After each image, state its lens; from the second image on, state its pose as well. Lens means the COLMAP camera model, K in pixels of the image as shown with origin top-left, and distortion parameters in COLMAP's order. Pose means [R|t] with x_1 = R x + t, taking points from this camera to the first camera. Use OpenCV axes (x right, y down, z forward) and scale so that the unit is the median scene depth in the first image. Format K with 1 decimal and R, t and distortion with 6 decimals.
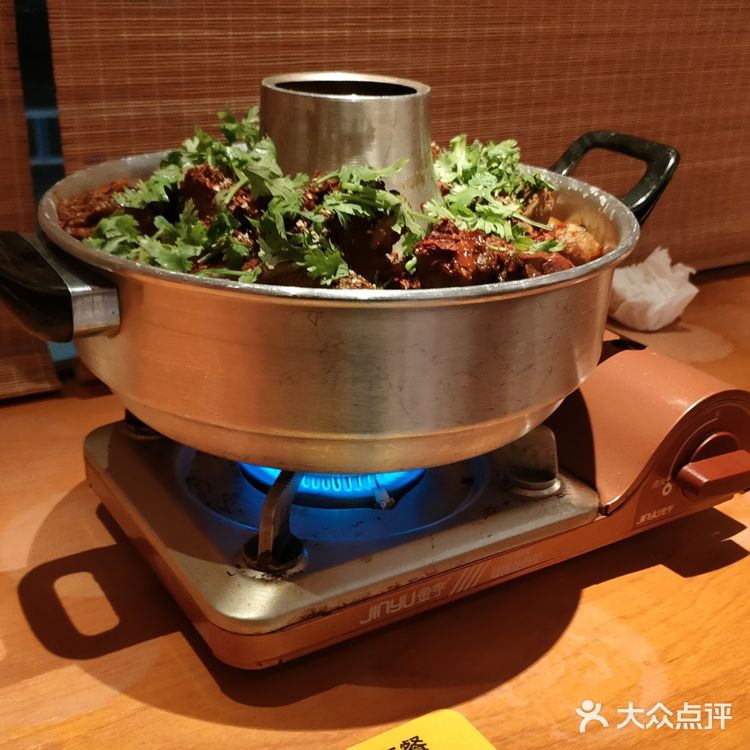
lens RADIAL K [[968.6, 0, 375.9], [0, 968.6, 484.5], [0, 0, 1]] dist [0.007670, -0.017689]
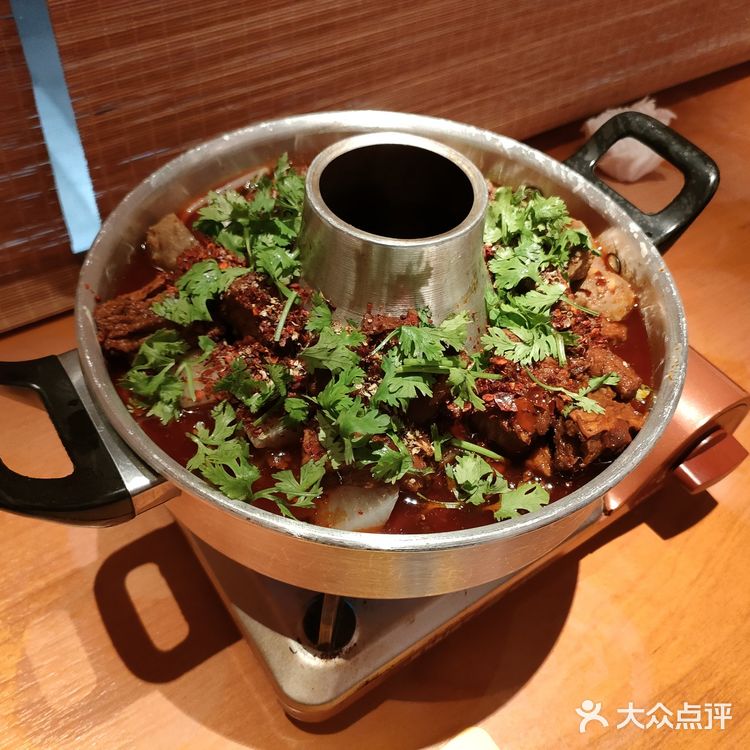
lens RADIAL K [[756.3, 0, 375.0], [0, 756.3, 375.0], [0, 0, 1]] dist [0.043085, -0.089378]
pose [[0.998910, -0.012037, 0.045096, -0.080888], [-0.004579, 0.936236, 0.351341, -0.464844], [-0.046449, -0.351164, 0.935161, 0.250201]]
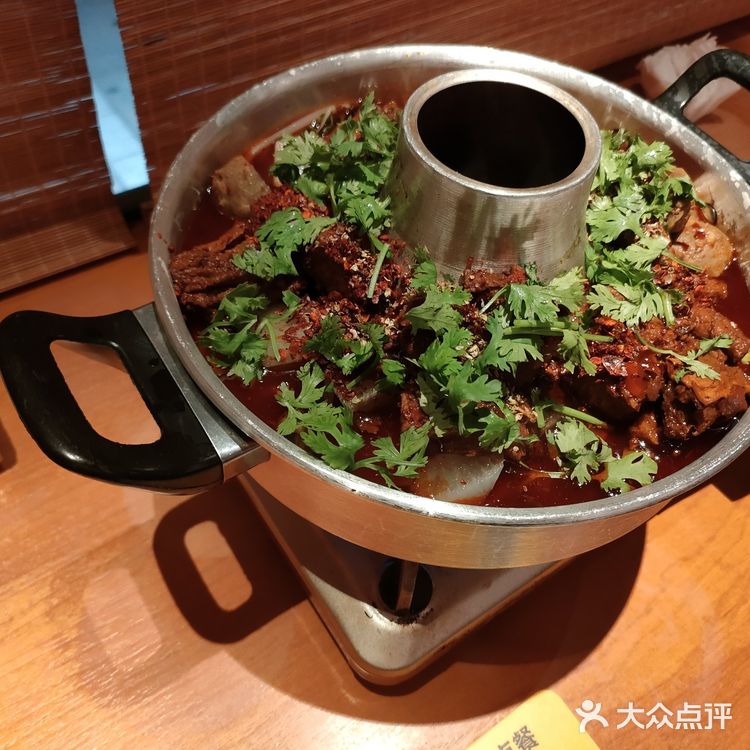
lens RADIAL K [[756.3, 0, 375.0], [0, 756.3, 375.0], [0, 0, 1]] dist [0.043085, -0.089378]
pose [[0.998968, -0.005374, 0.045104, -0.161148], [-0.014154, 0.906704, 0.421529, -0.462747], [-0.043162, -0.421733, 0.905692, 0.298860]]
